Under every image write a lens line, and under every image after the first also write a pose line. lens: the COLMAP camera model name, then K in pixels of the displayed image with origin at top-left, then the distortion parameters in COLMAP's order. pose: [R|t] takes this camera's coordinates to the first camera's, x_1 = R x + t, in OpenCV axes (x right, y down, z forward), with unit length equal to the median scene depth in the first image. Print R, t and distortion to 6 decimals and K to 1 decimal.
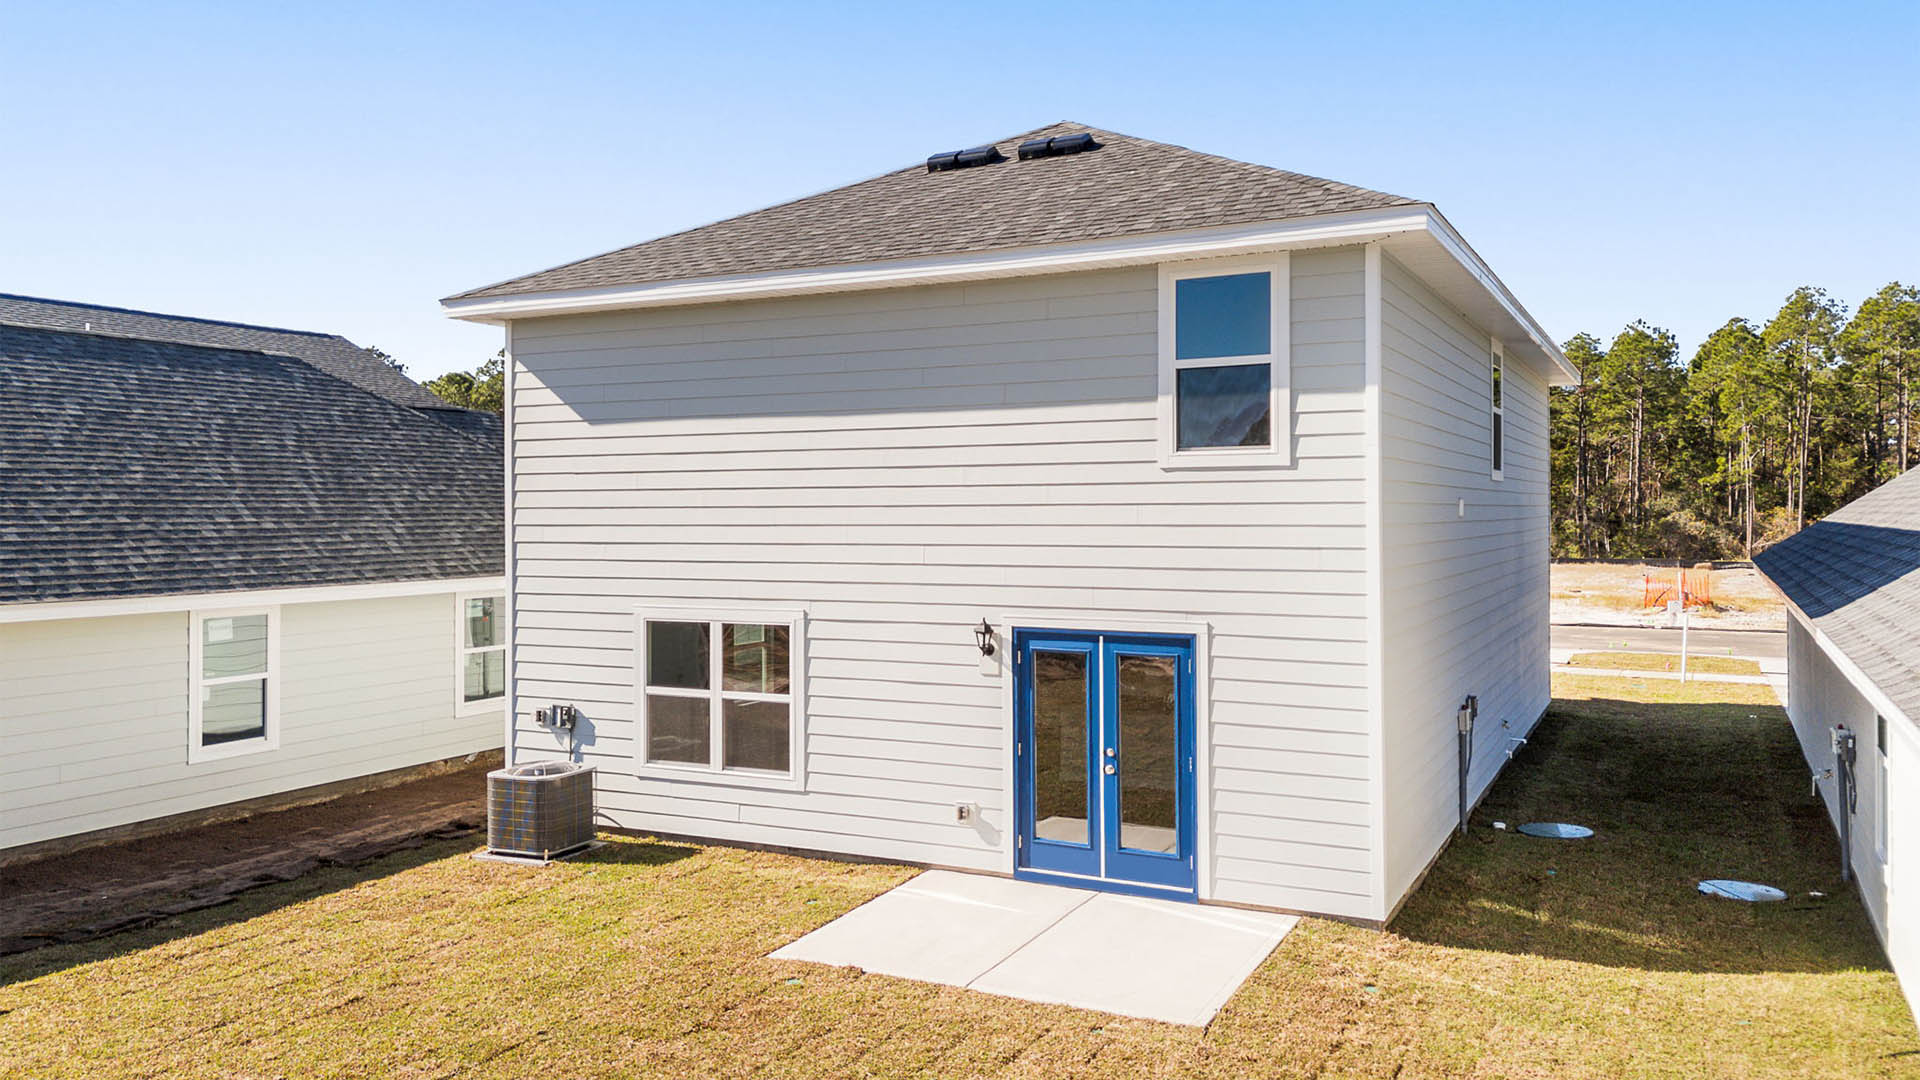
lens RADIAL K [[1422.0, 0, 986.4], [0, 1422.0, 490.3], [0, 0, 1]] dist [0.044864, -0.004161]
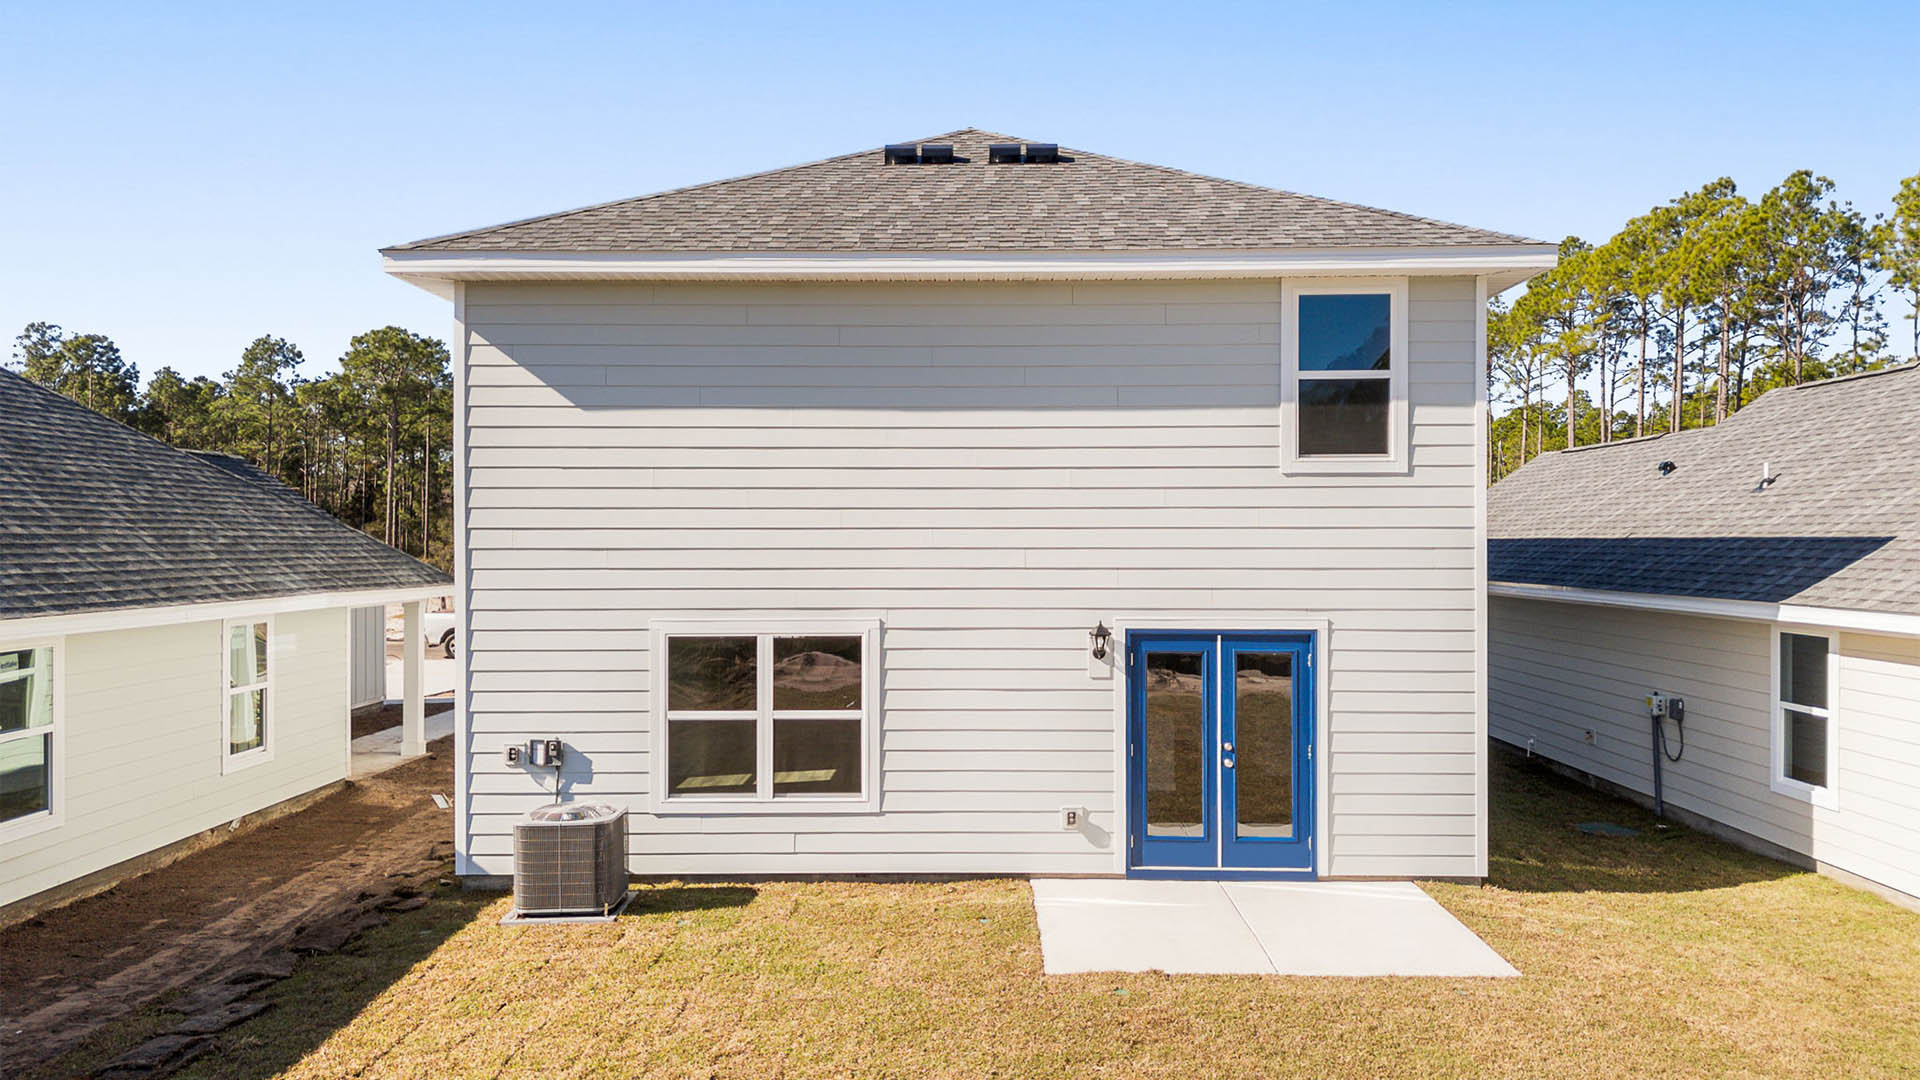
lens RADIAL K [[1422.0, 0, 963.9], [0, 1422.0, 543.1], [0, 0, 1]] dist [0.044864, -0.004161]
pose [[0.898018, 0.002921, 0.439949, -0.507146], [-0.009152, 0.999886, 0.012042, 0.023433], [-0.439863, -0.014841, 0.897942, 0.143435]]
